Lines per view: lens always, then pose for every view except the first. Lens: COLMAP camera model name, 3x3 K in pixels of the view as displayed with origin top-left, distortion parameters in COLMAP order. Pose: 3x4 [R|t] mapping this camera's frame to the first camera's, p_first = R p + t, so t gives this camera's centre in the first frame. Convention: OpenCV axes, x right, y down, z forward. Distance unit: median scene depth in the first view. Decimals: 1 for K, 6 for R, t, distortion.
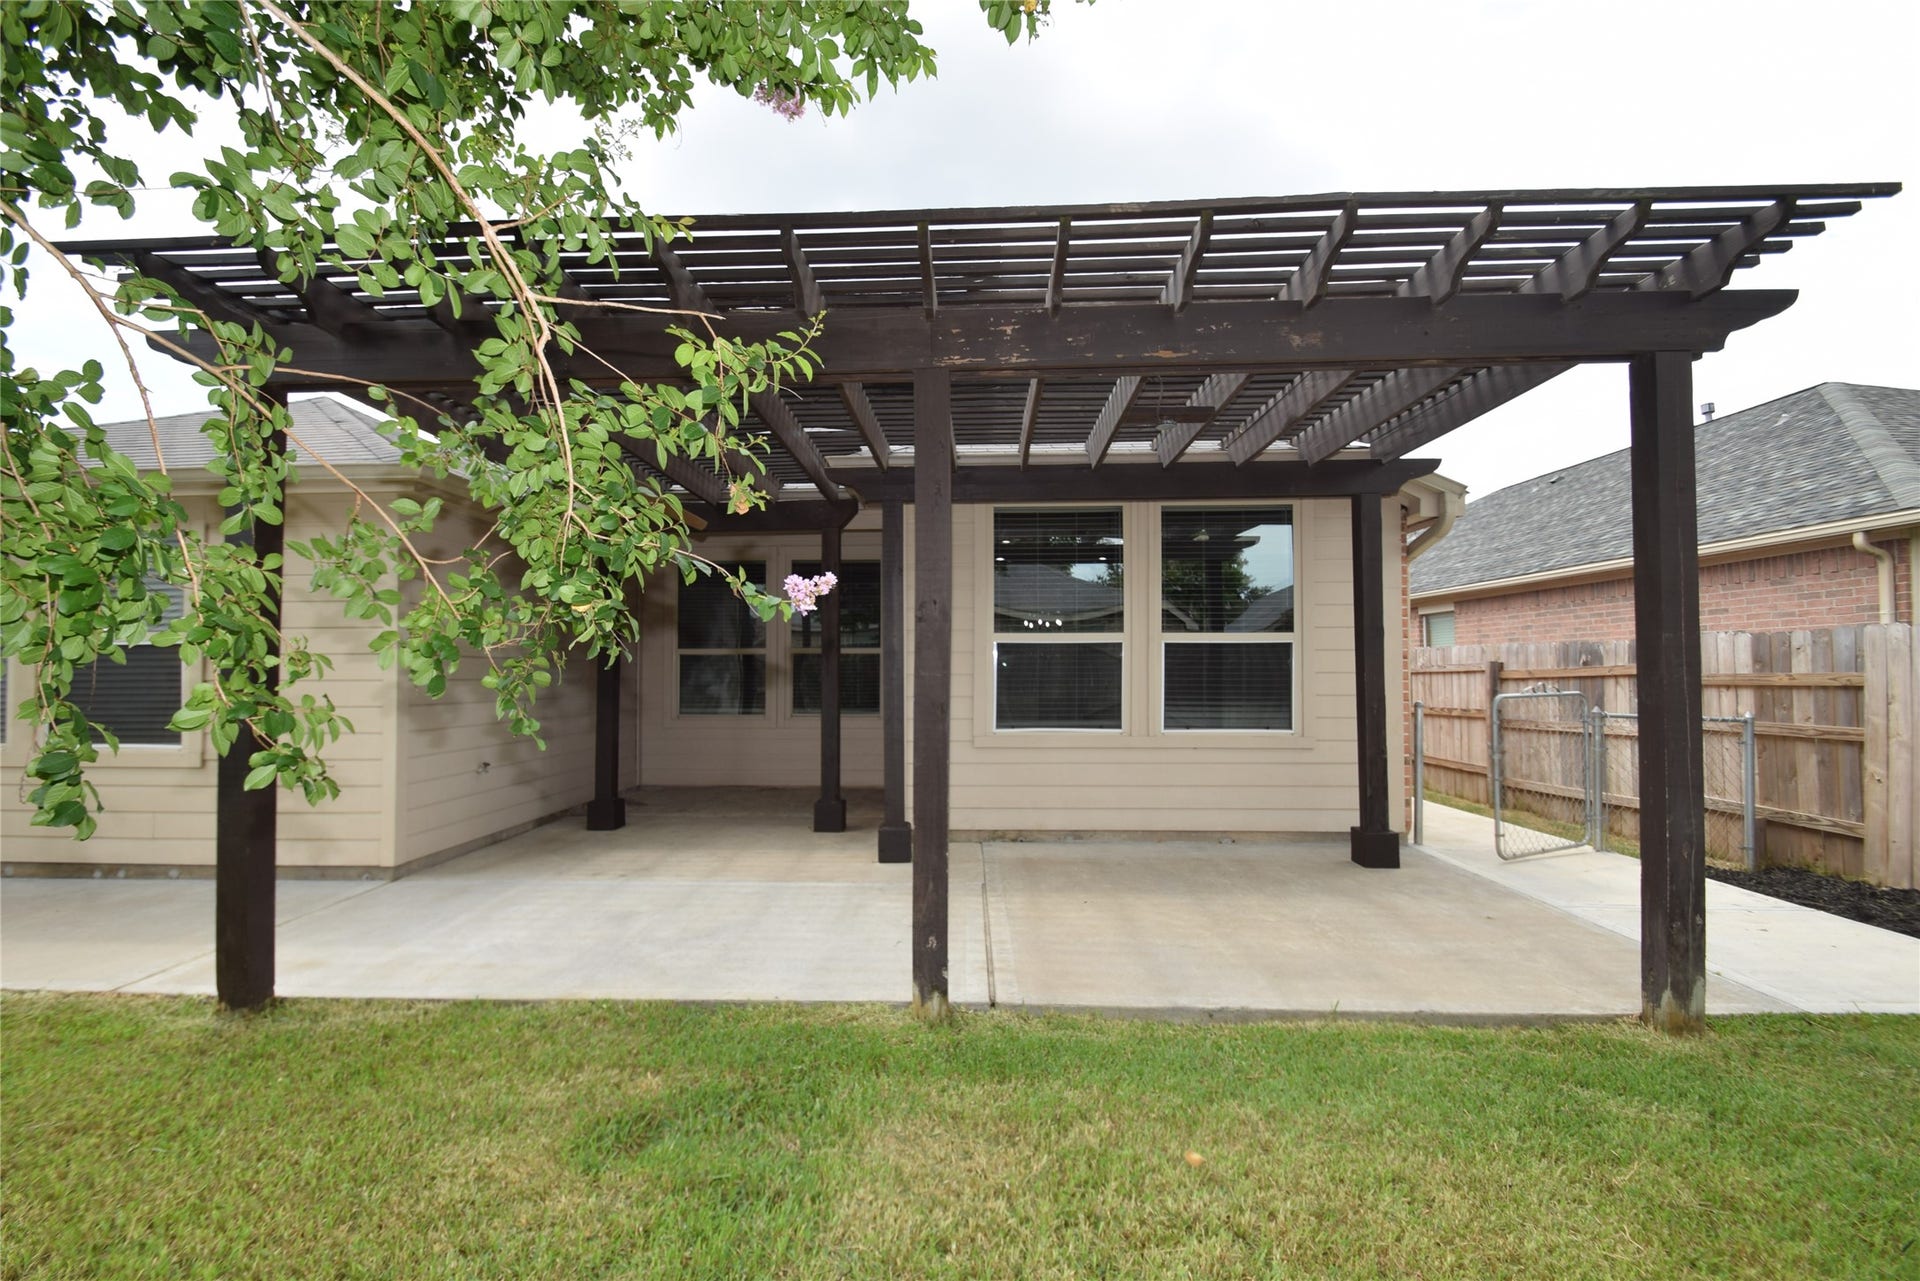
lens RADIAL K [[861.3, 0, 960.1], [0, 861.3, 644.4], [0, 0, 1]] dist [-0.003333, -0.001622]
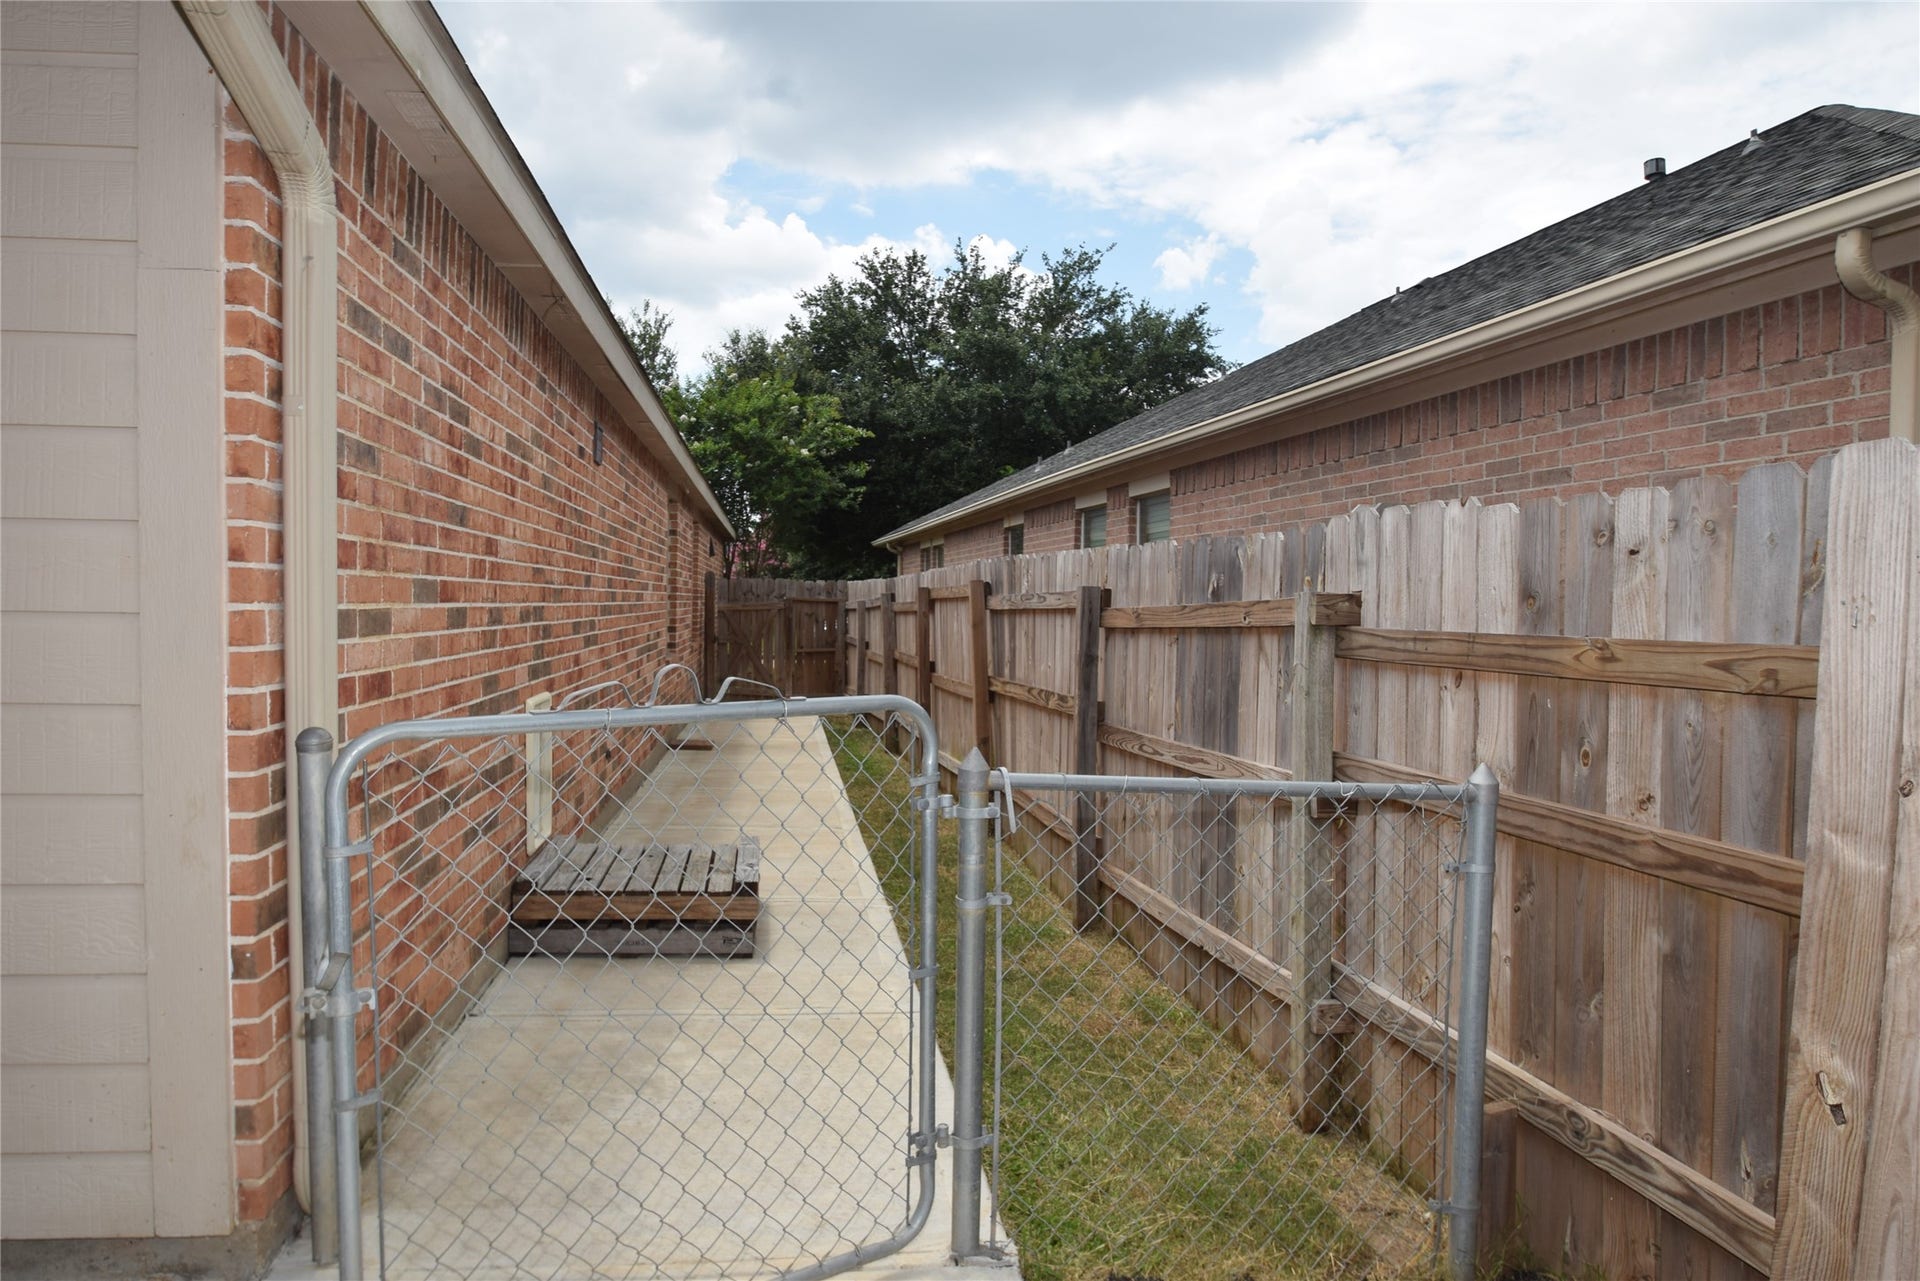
lens RADIAL K [[1214.8, 0, 950.7], [0, 1214.8, 634.9], [0, 0, 1]] dist [-0.024853, 0.002293]
pose [[0.986442, 0.016652, 0.163262, 0.616081], [-0.026736, 0.997854, 0.059765, 0.013494], [-0.161917, -0.063320, 0.984771, 0.574094]]
